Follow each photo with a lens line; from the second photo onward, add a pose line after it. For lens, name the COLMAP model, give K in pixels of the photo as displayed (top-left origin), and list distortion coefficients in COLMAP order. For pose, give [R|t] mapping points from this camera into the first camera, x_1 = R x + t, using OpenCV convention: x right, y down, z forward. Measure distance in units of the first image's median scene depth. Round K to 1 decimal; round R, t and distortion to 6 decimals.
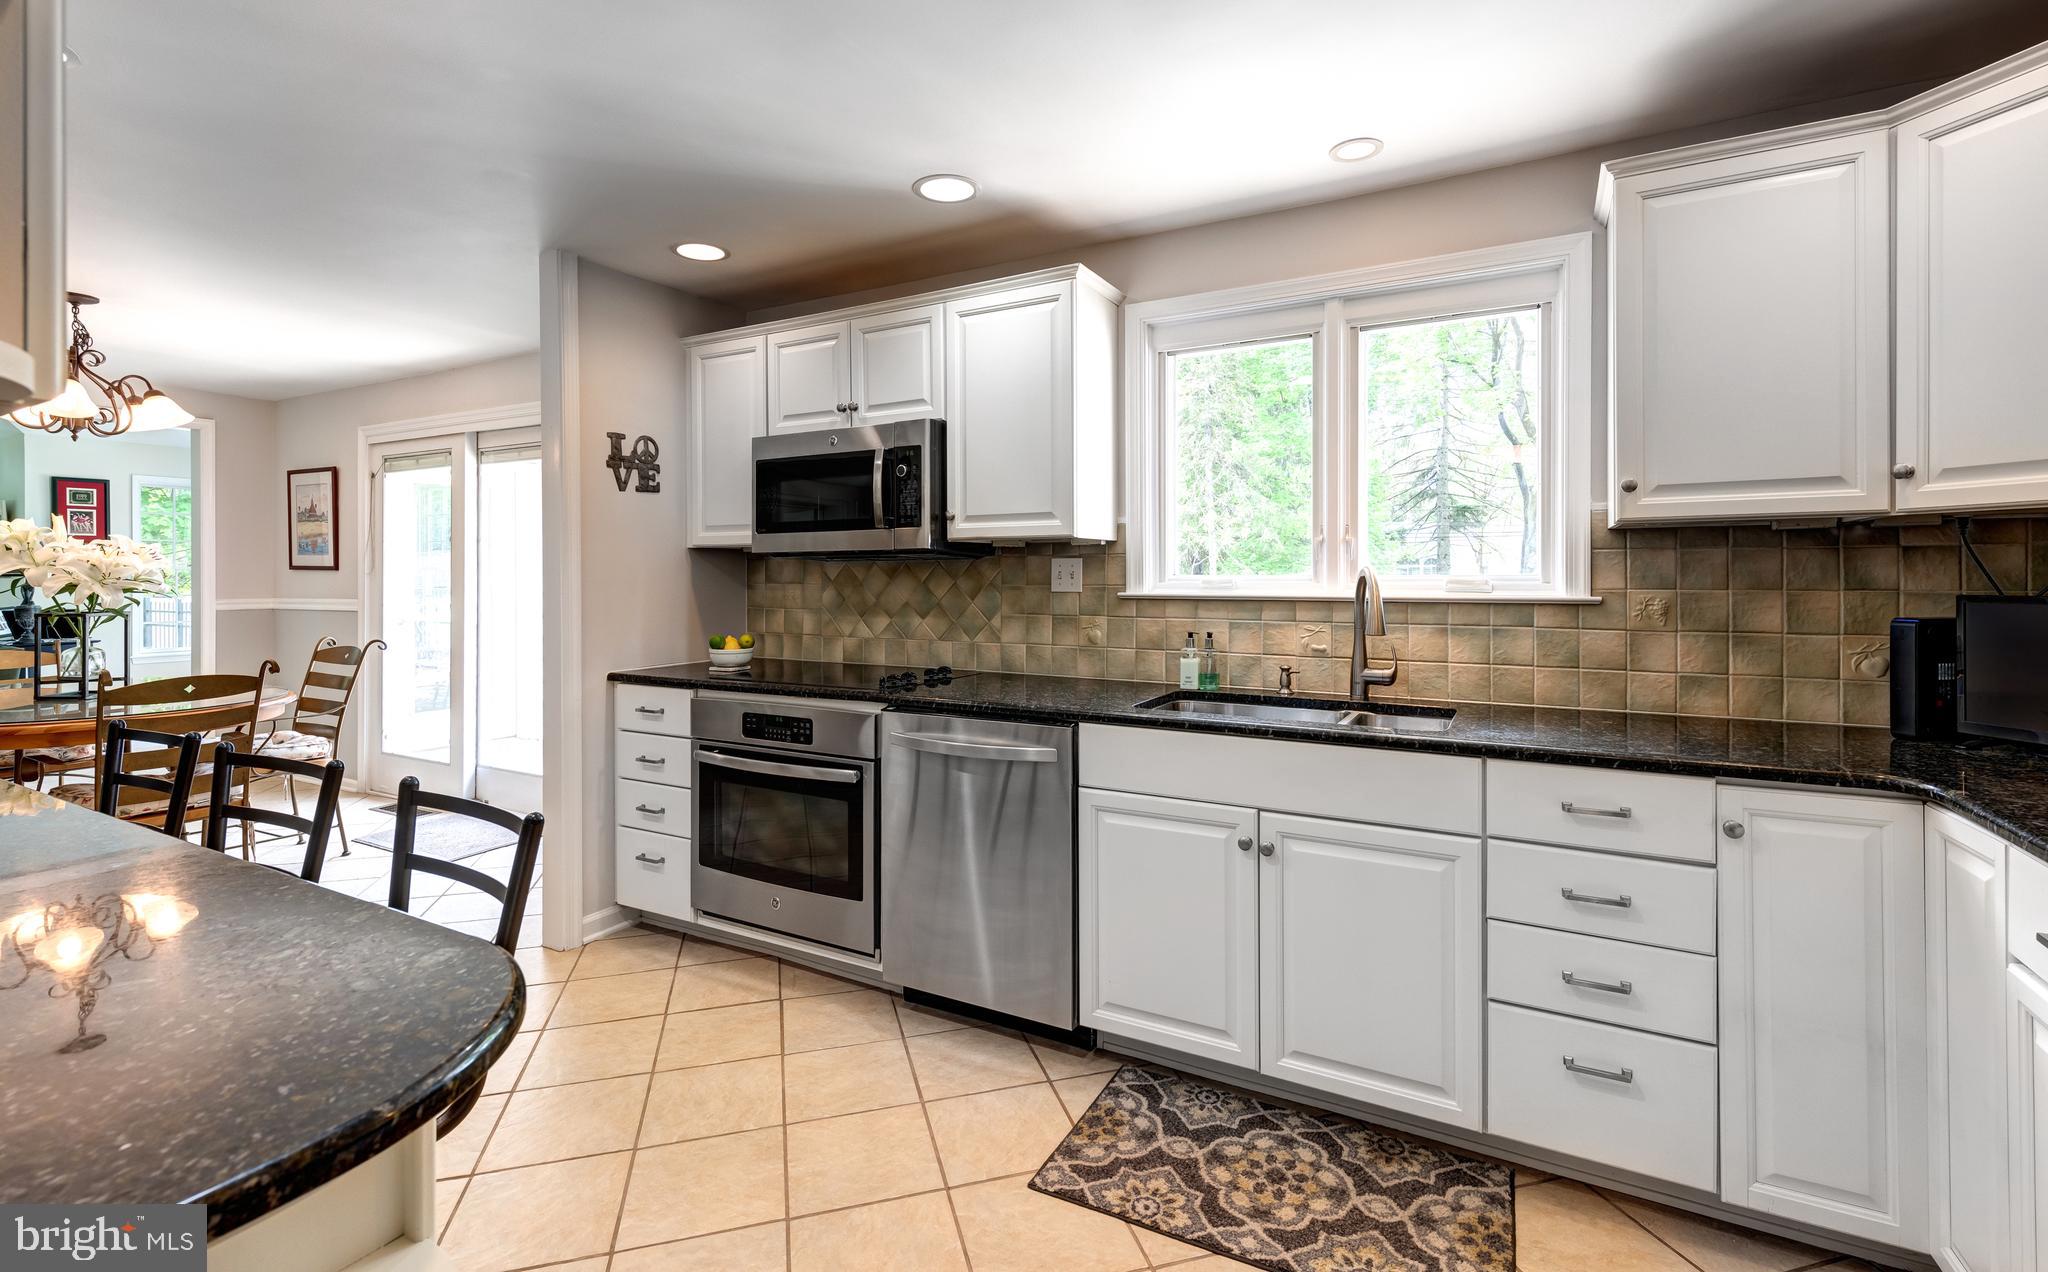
lens RADIAL K [[924.4, 0, 1047.2], [0, 924.4, 568.2], [0, 0, 1]] dist [0.006602, -0.001562]
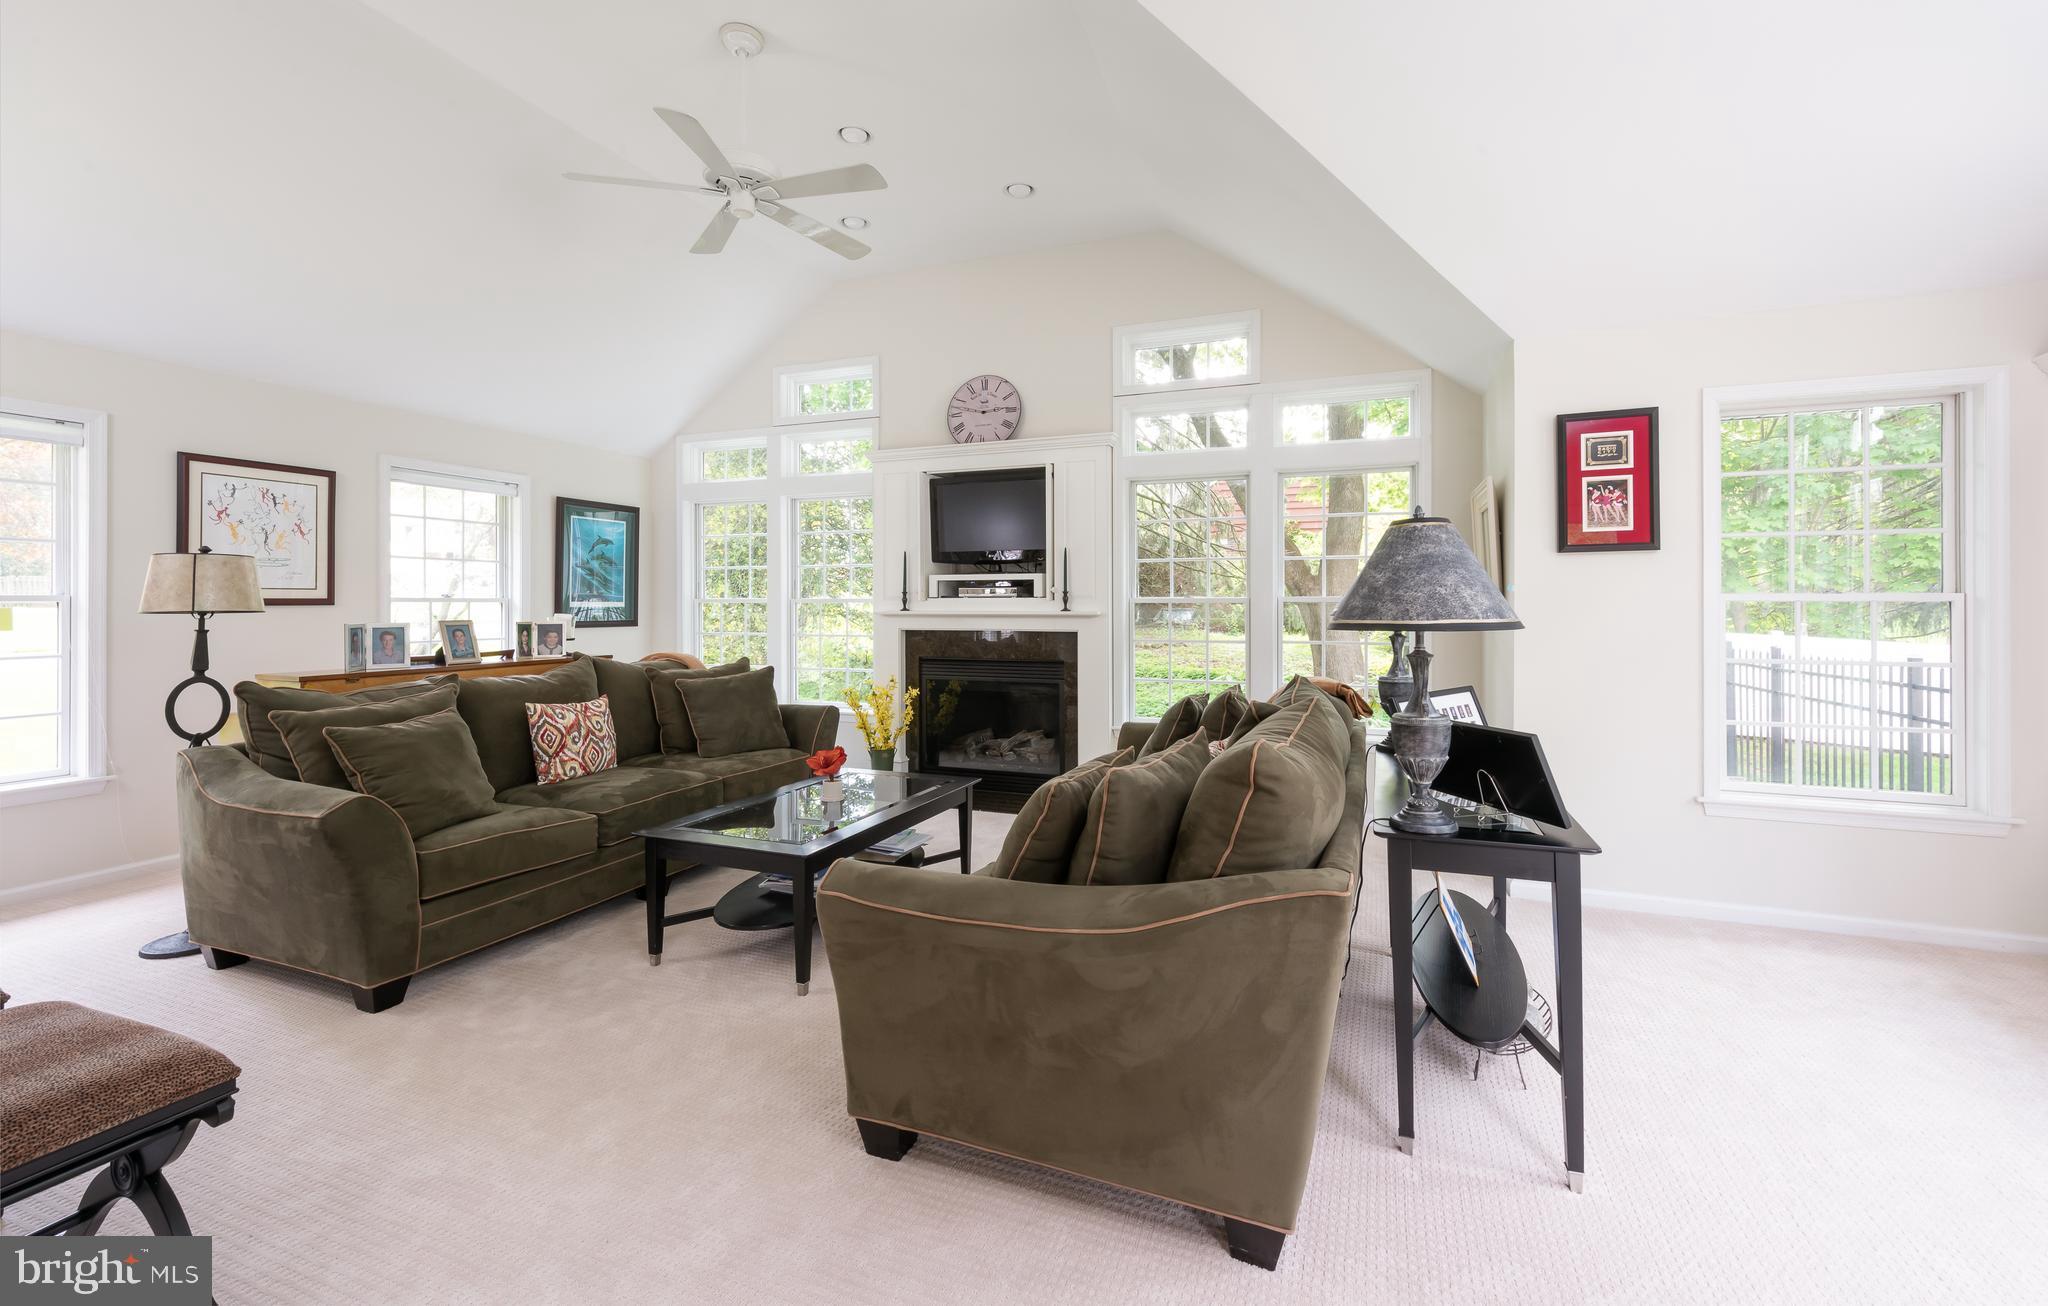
lens RADIAL K [[864.0, 0, 1020.4], [0, 864.0, 609.5], [0, 0, 1]] dist [-0.000189, -0.003447]
pose [[0.121887, -0.002531, -0.992541, -1.040903], [0.010590, 0.999943, -0.001250, 0.003591], [0.992487, -0.010359, 0.121907, 1.057499]]
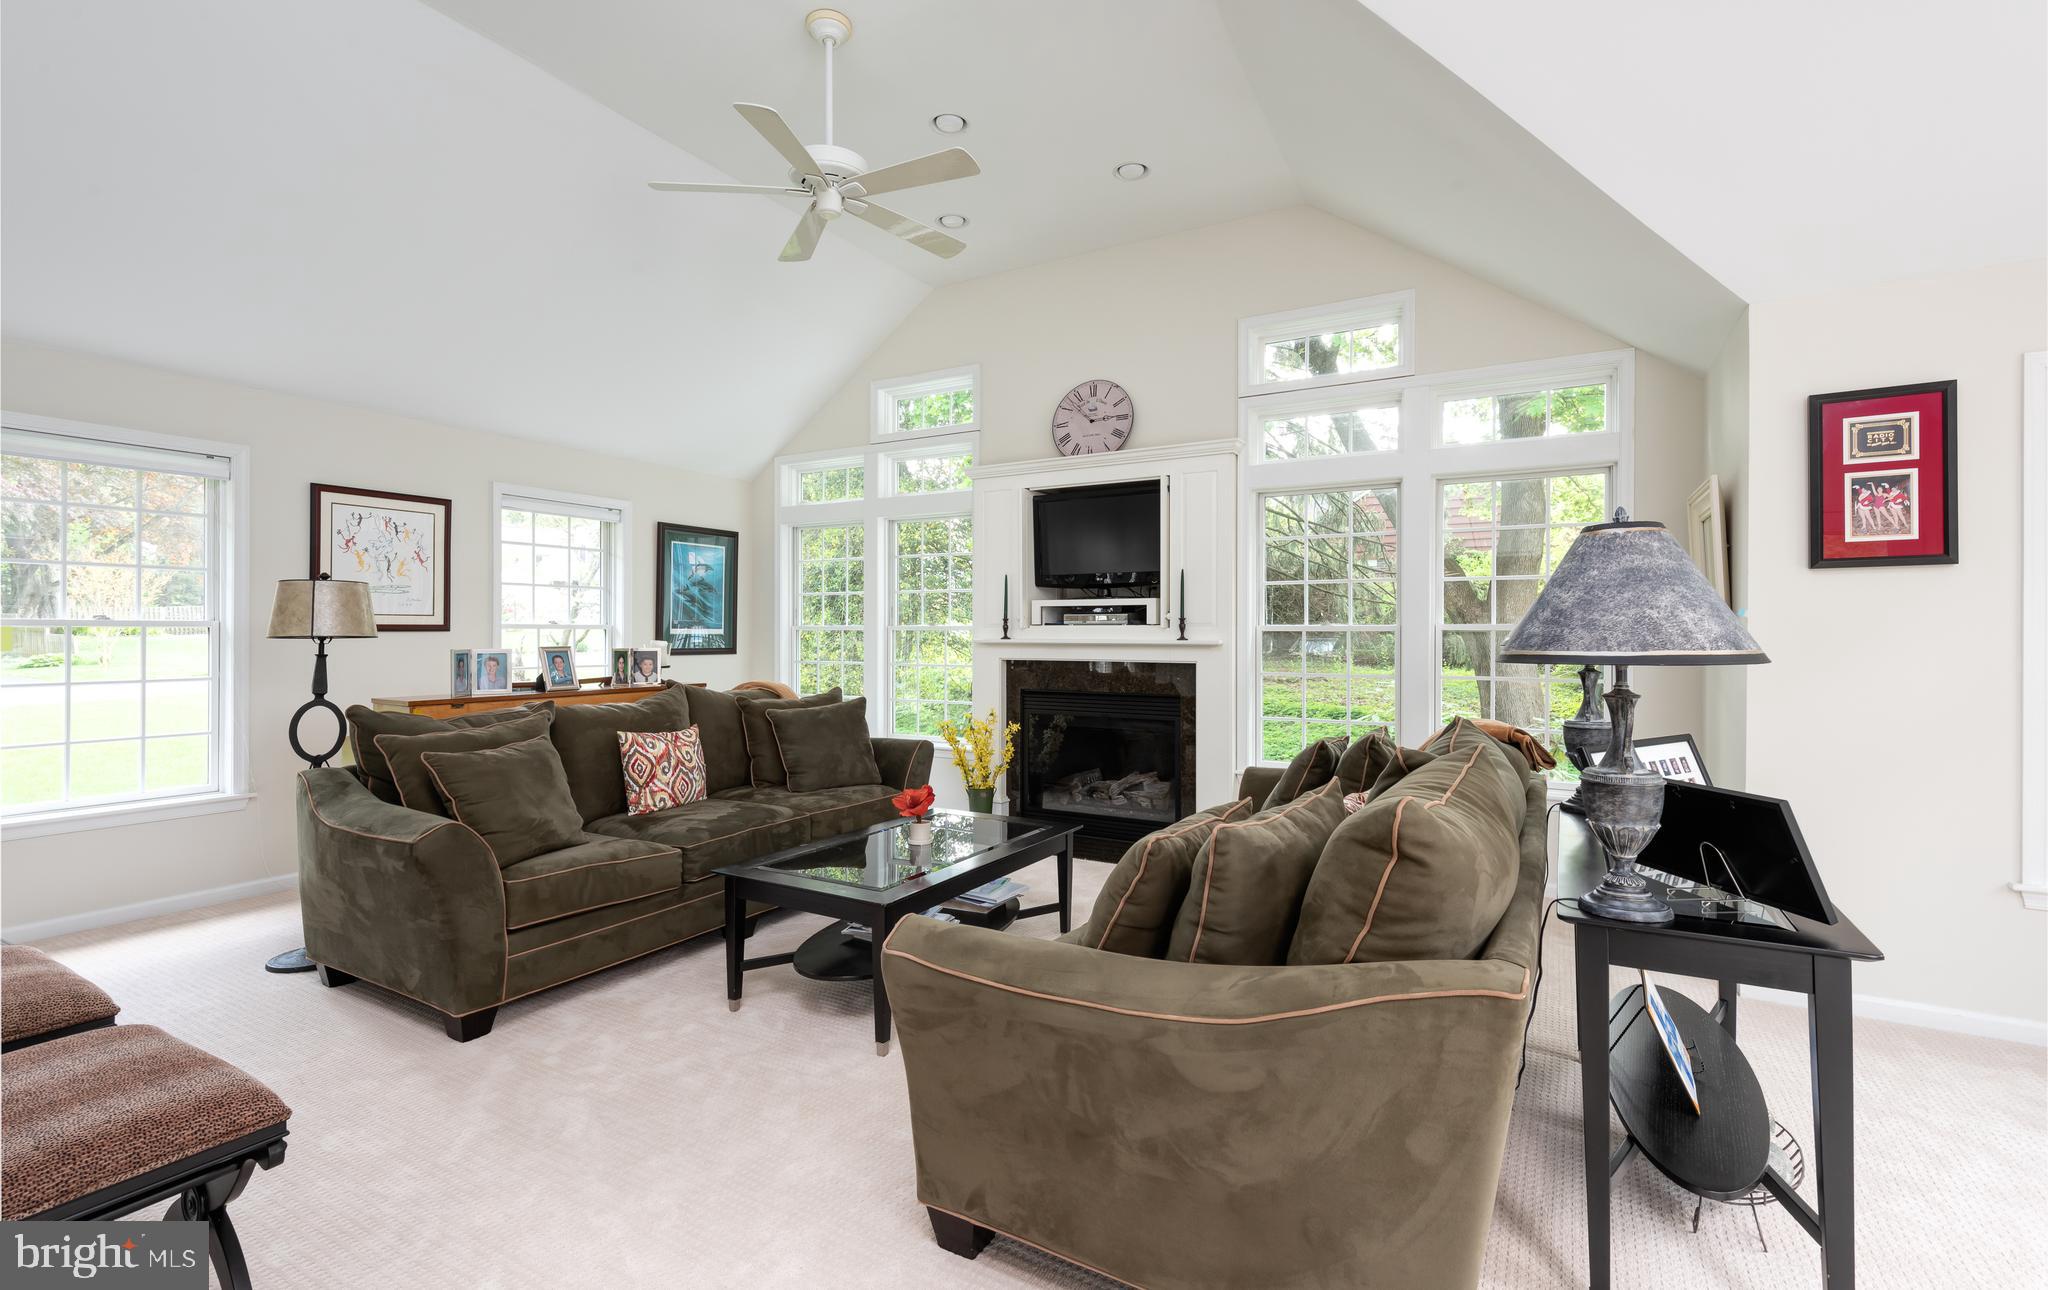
lens RADIAL K [[924.4, 0, 992.7], [0, 924.4, 641.6], [0, 0, 1]] dist [0.006602, -0.001562]
pose [[-0.035480, 0.001171, -0.999370, -1.064960], [0.006618, 0.999978, 0.000936, 0.004358], [0.999348, -0.006581, -0.035487, 1.070122]]
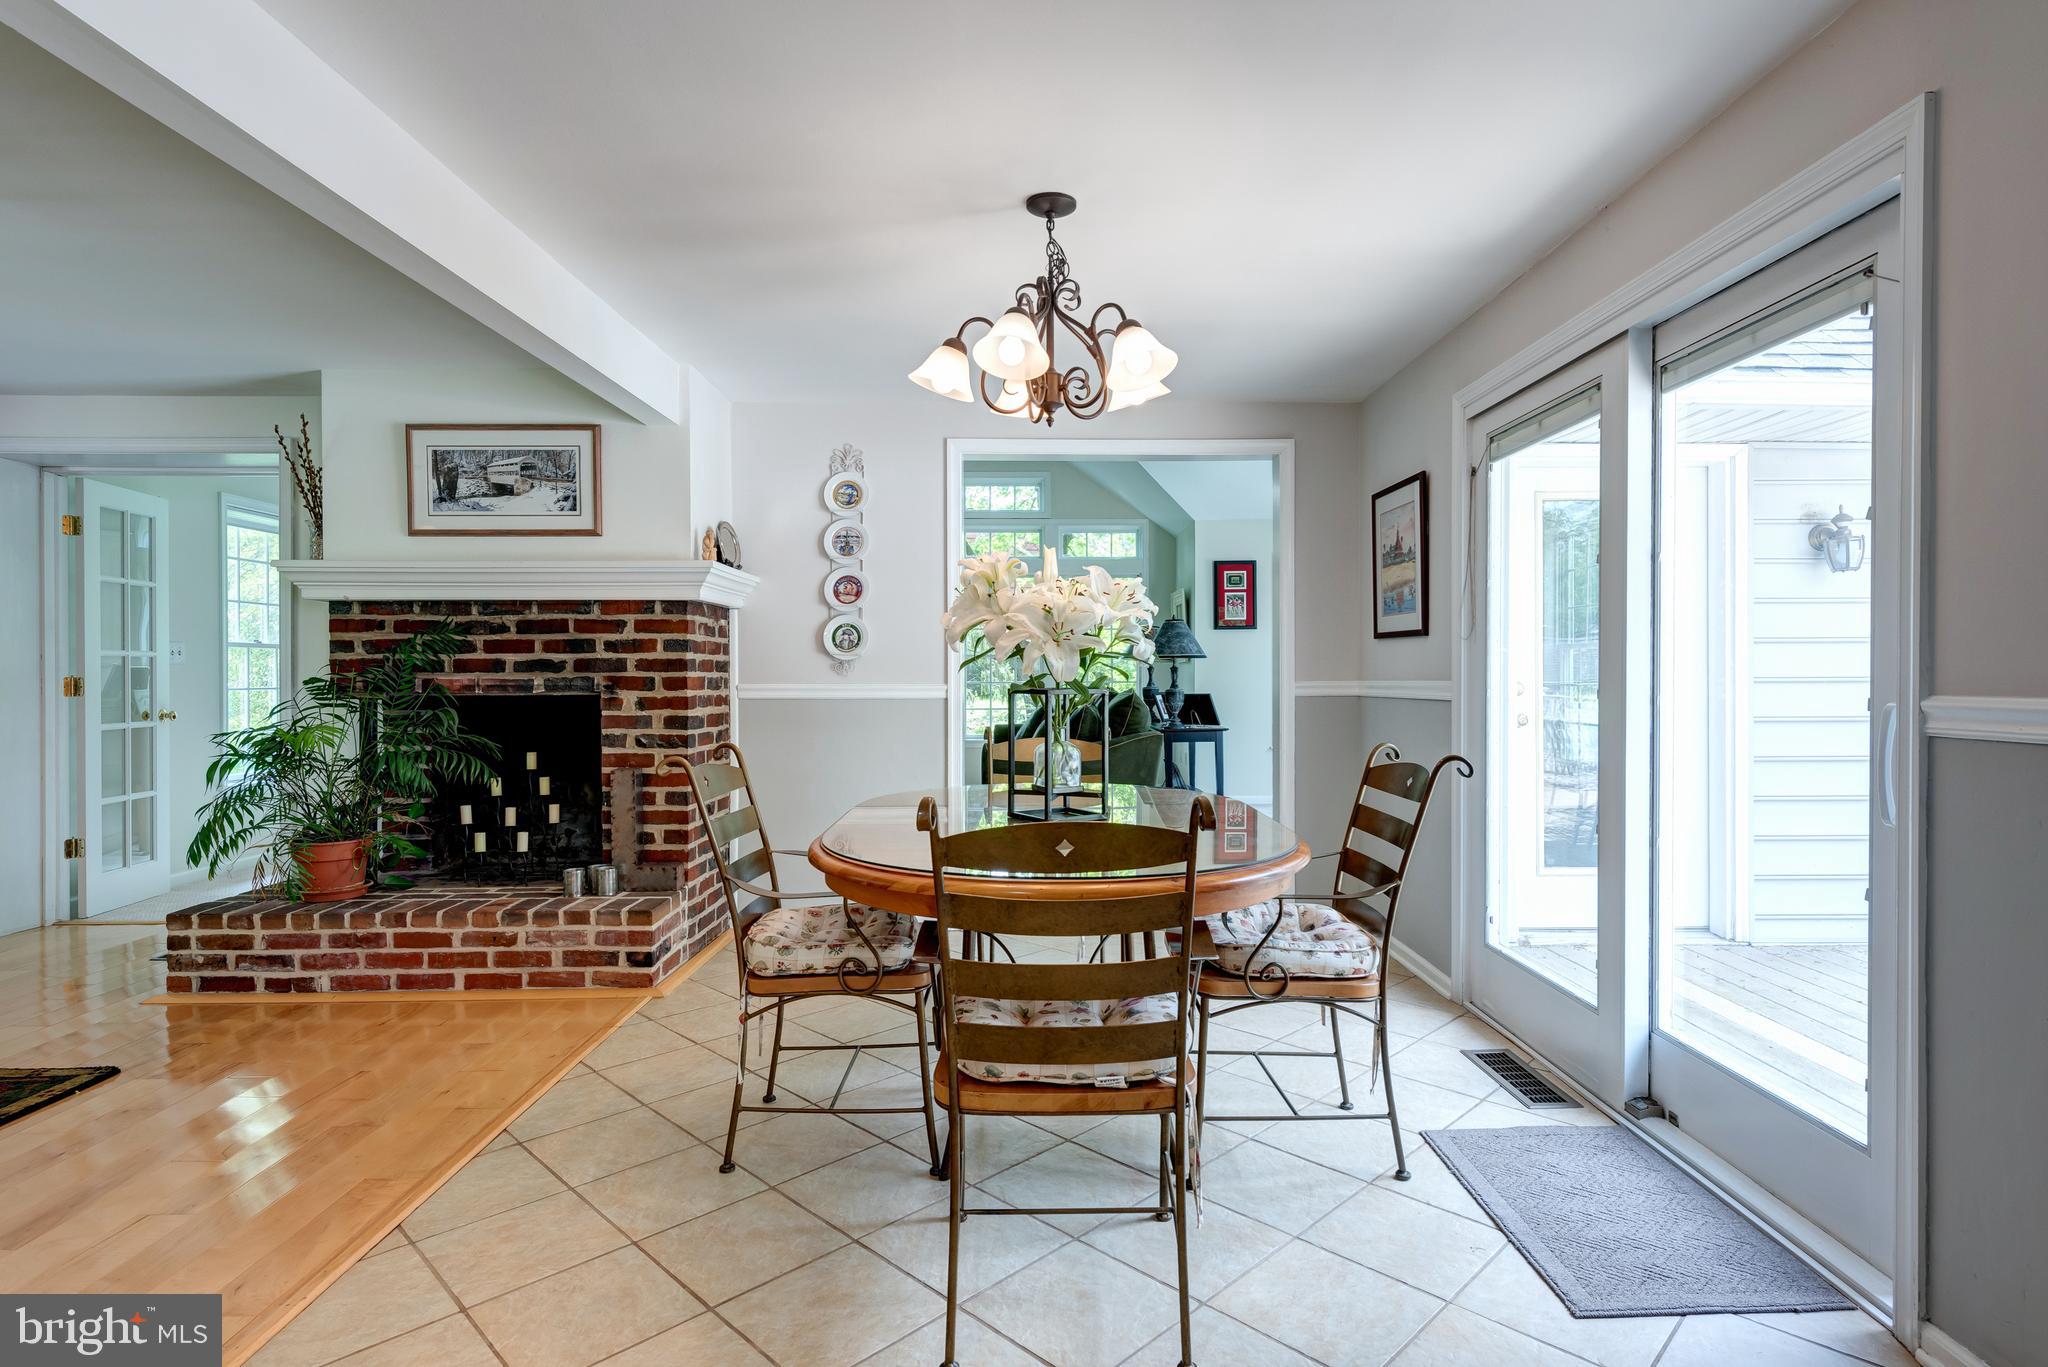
lens RADIAL K [[1067.7, 0, 1011.3], [0, 1067.7, 691.4], [0, 0, 1]] dist [0.010107, -0.004058]
pose [[0.476728, 0.013256, -0.878951, -0.273052], [0.010040, 0.999739, 0.020523, 0.023539], [0.878994, -0.018609, 0.476470, 0.424046]]
